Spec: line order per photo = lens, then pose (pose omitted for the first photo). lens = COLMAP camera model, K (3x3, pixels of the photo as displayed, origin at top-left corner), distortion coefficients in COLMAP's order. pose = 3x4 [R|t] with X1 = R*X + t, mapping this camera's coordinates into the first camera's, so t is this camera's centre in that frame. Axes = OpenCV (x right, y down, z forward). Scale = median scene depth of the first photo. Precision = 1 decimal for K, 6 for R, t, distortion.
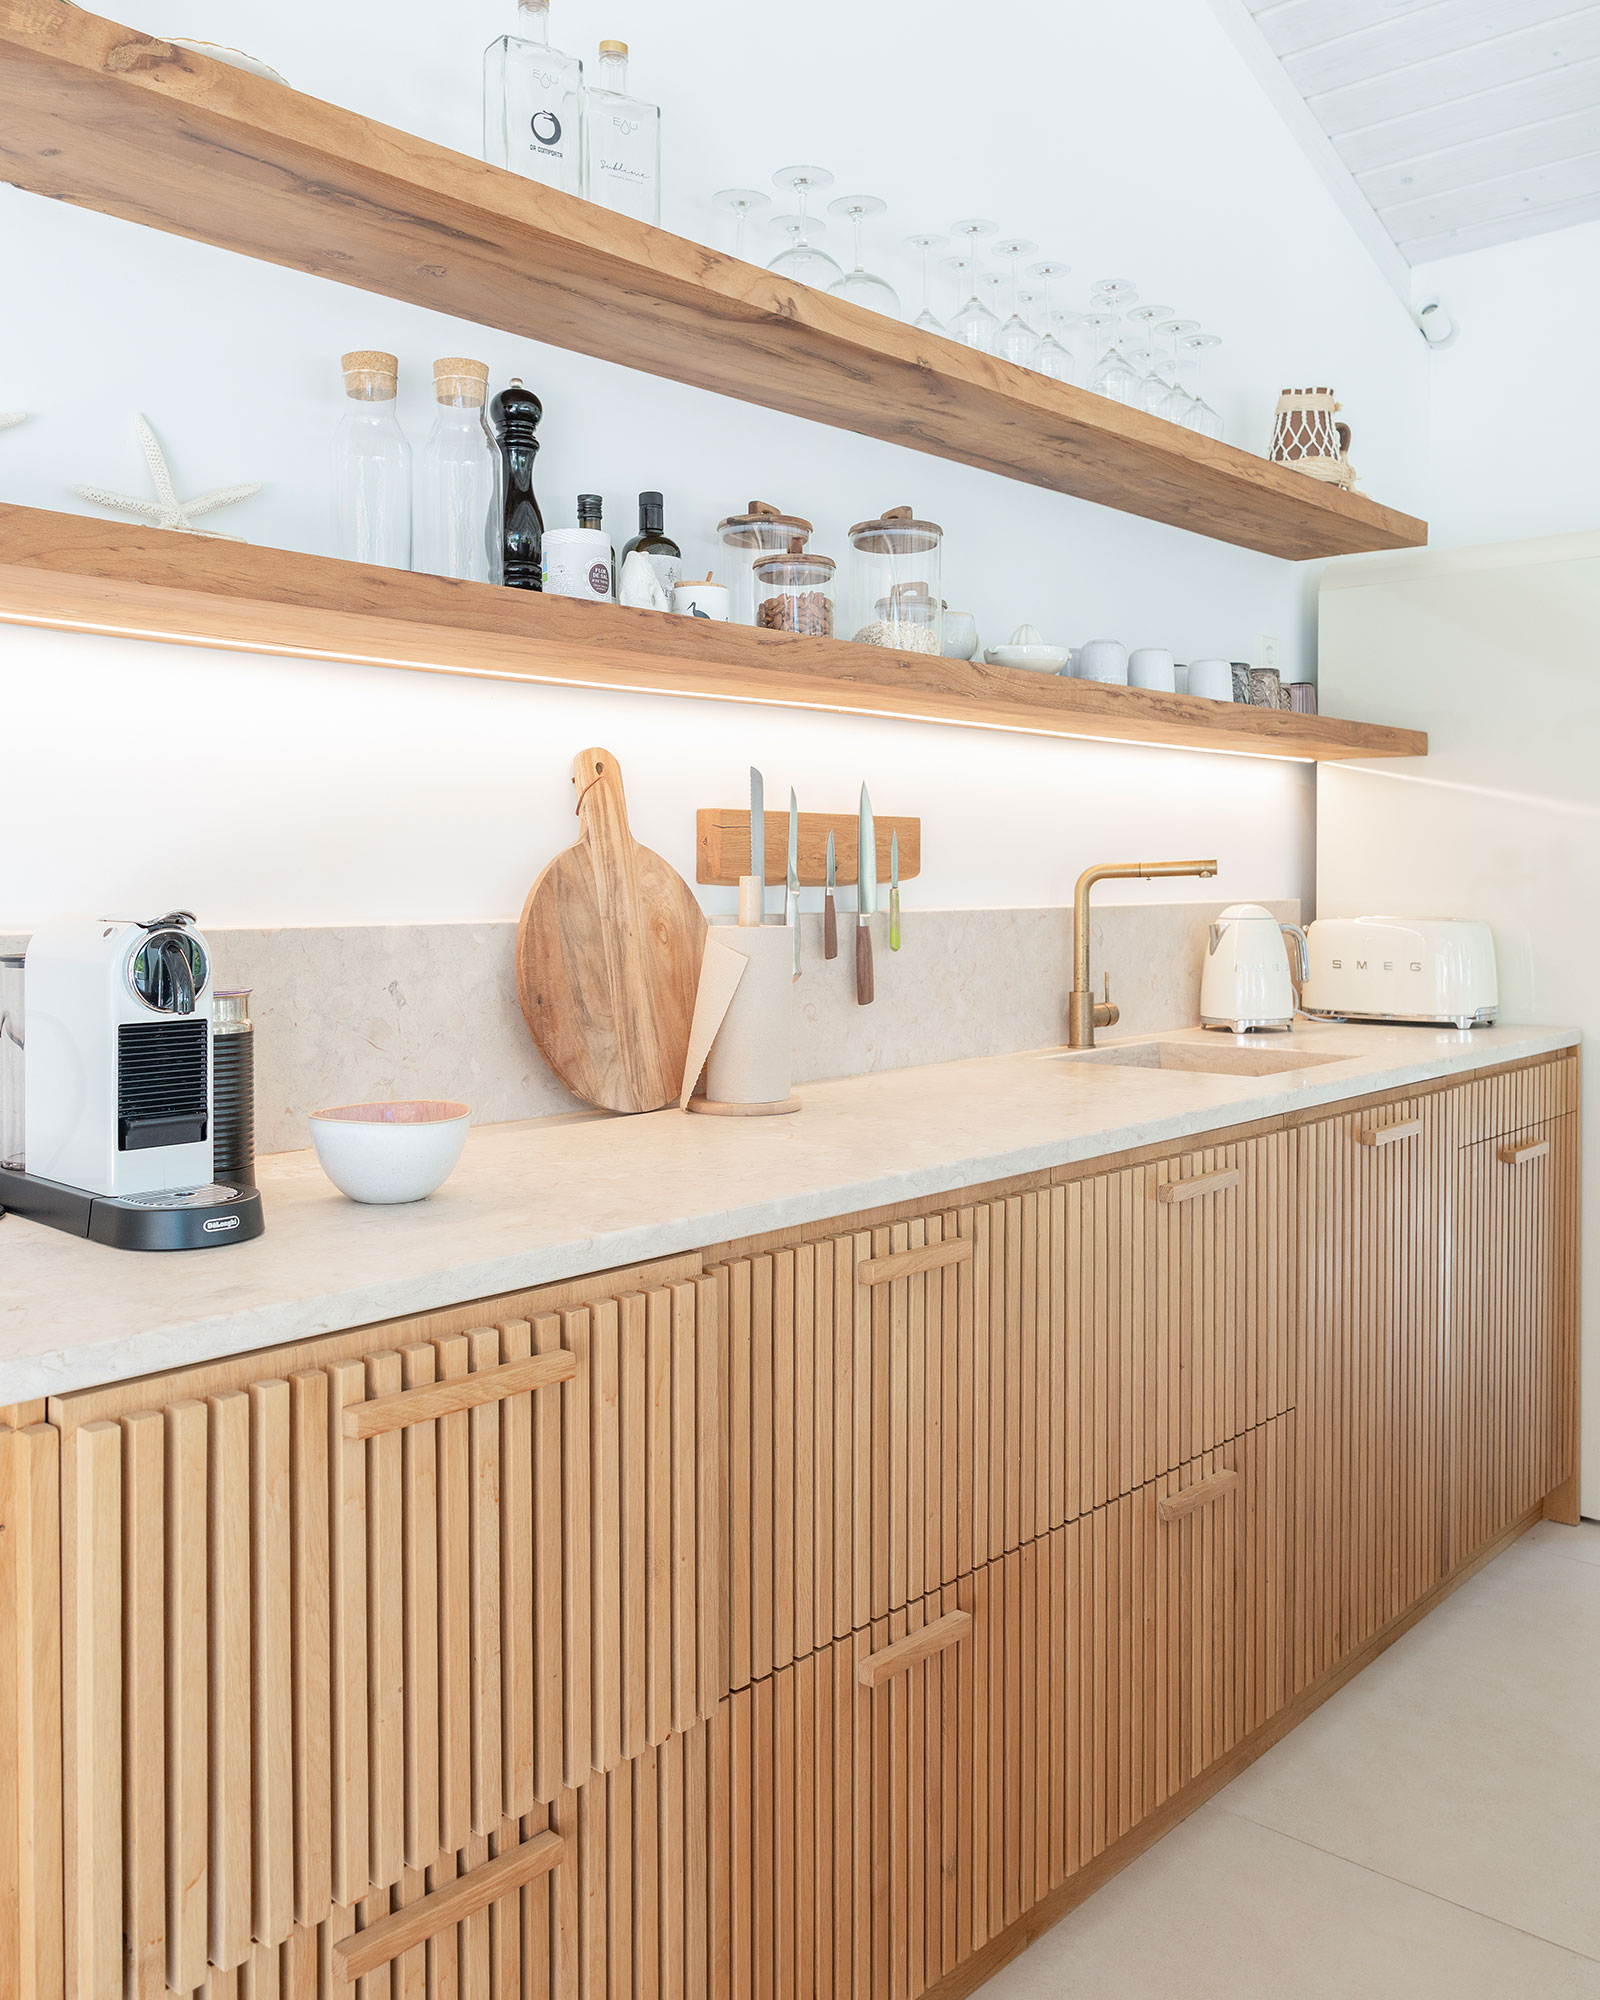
lens RADIAL K [[1703.6, 0, 801.5], [0, 1703.6, 895.7], [0, 0, 1]] dist [0.036630, -0.001240]
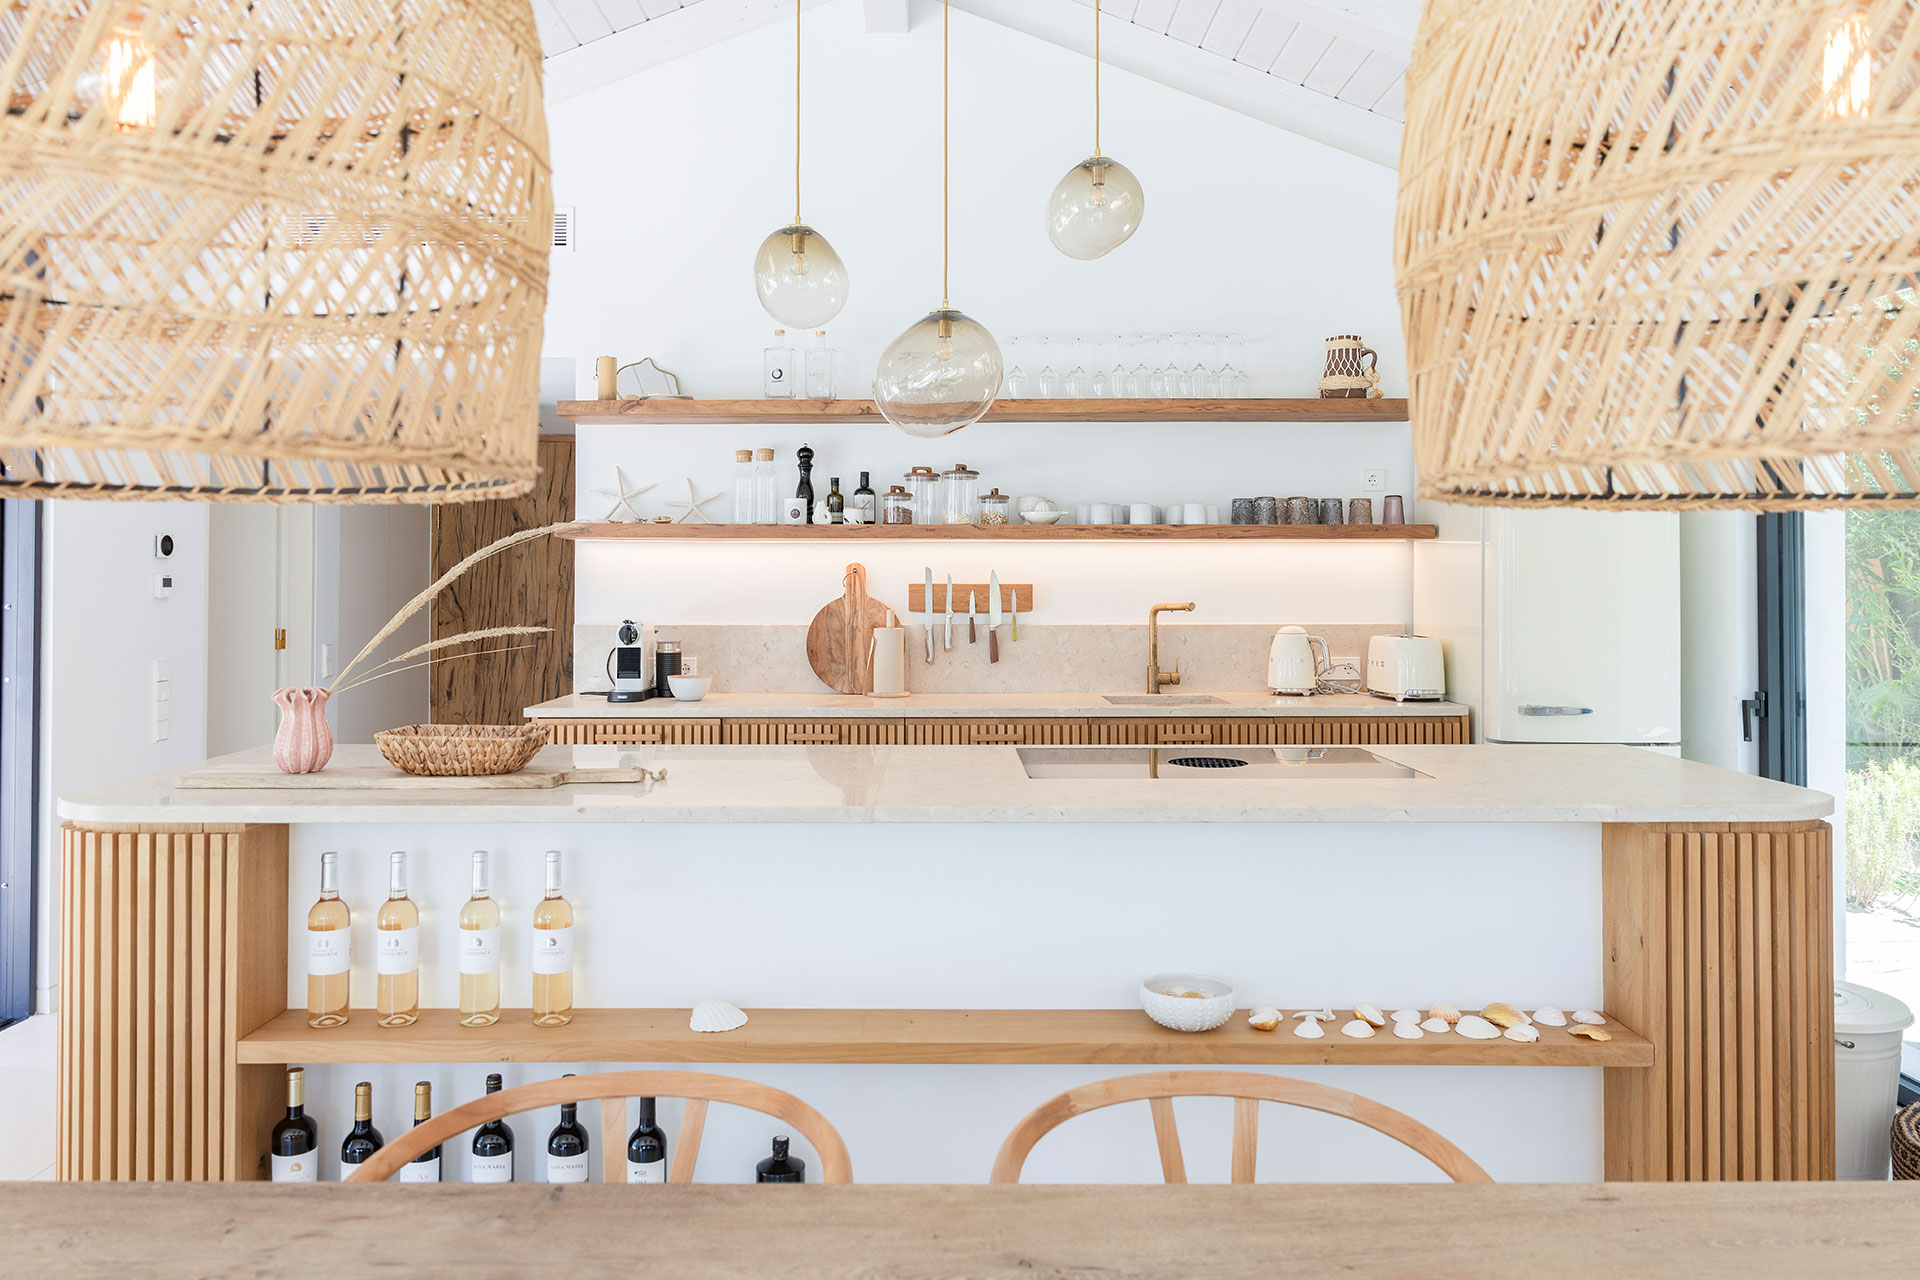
lens RADIAL K [[1367.4, 0, 961.1], [0, 1367.4, 564.0], [0, 0, 1]] dist [-0.002049, -0.001917]
pose [[0.665499, -0.011960, -0.746303, 1.532787], [-0.009530, 0.999654, -0.024518, -0.029643], [0.746338, 0.023429, 0.665155, -0.330640]]
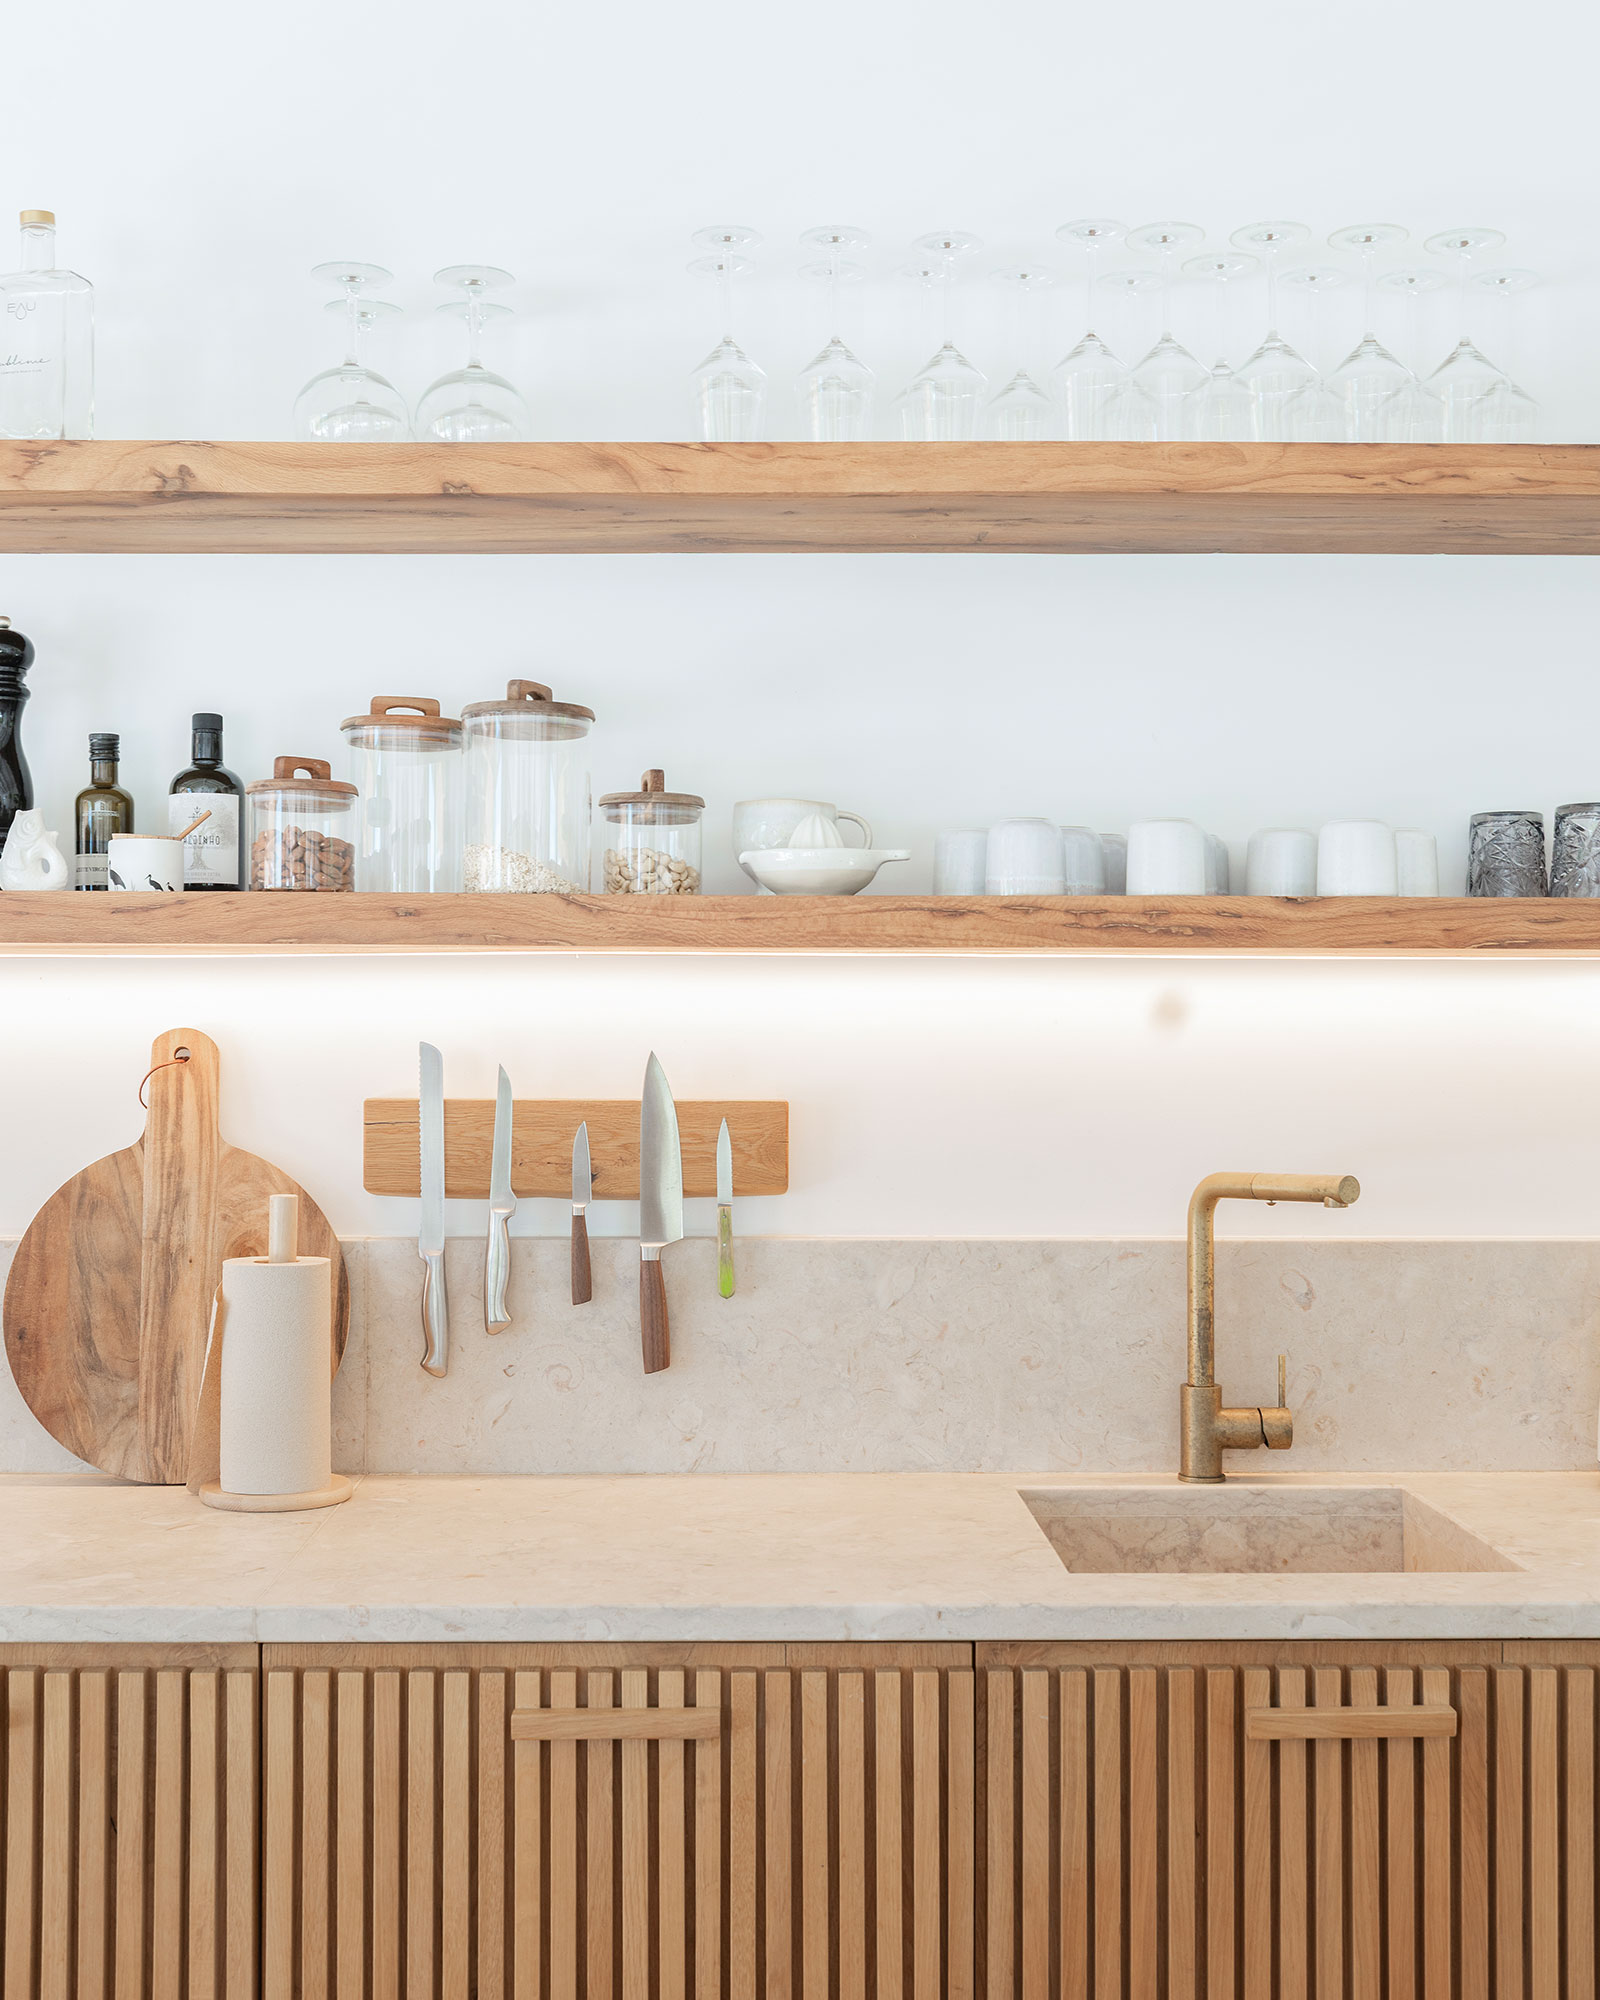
lens RADIAL K [[2358.0, 0, 800.0], [0, 2358.0, 1000.0], [0, 0, 1]] dist [0.011281, -0.002103]
pose [[0.677307, -0.006087, -0.735675, 0.839194], [-0.011727, 0.999749, -0.019068, -0.075614], [0.735607, 0.021542, 0.677066, 0.415249]]
